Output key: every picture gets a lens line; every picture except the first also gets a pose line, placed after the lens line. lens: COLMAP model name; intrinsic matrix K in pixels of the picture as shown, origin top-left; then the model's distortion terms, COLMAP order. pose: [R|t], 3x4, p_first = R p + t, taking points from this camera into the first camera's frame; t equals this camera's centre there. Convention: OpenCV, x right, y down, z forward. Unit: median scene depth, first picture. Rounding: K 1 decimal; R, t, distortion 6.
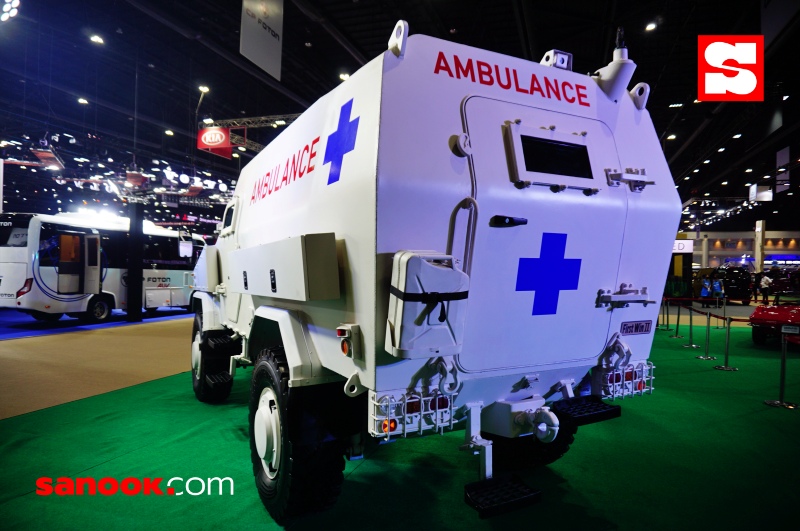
lens RADIAL K [[533.0, 0, 400.0], [0, 533.0, 265.7], [0, 0, 1]] dist [-0.027406, 0.000675]
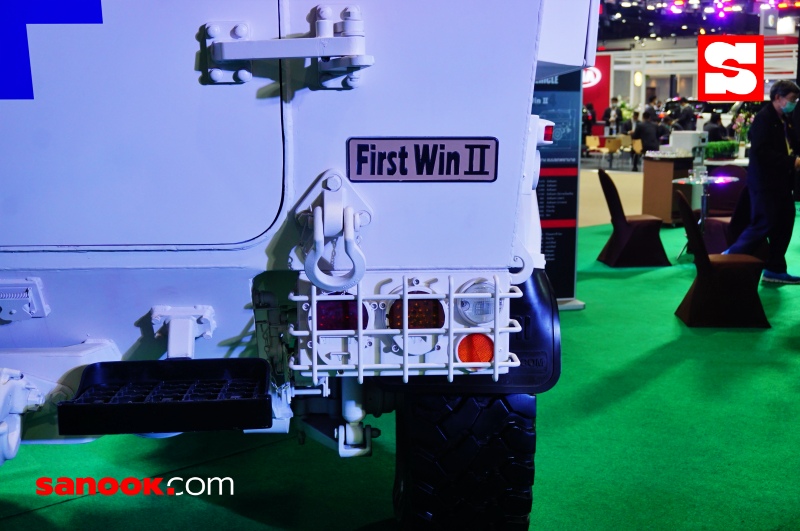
lens RADIAL K [[1112.3, 0, 399.0], [0, 1112.3, 267.0], [0, 0, 1]] dist [0.047383, 0.000000]
pose [[0.889745, 0.055216, -0.453107, 0.834923], [0.012279, 0.989402, 0.144682, 0.098309], [0.456294, -0.134294, 0.879637, 0.487486]]
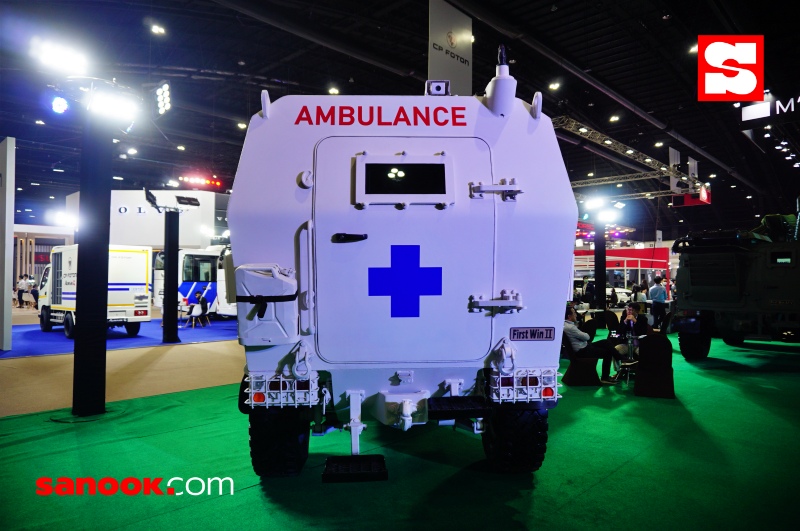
lens RADIAL K [[533.0, 0, 403.2], [0, 533.0, 265.0], [0, 0, 1]] dist [-0.027406, 0.000675]
pose [[0.898065, -0.023789, -0.439220, 0.773278], [0.012694, 0.999522, -0.028180, 0.013083], [0.439680, 0.019731, 0.897938, -0.023027]]
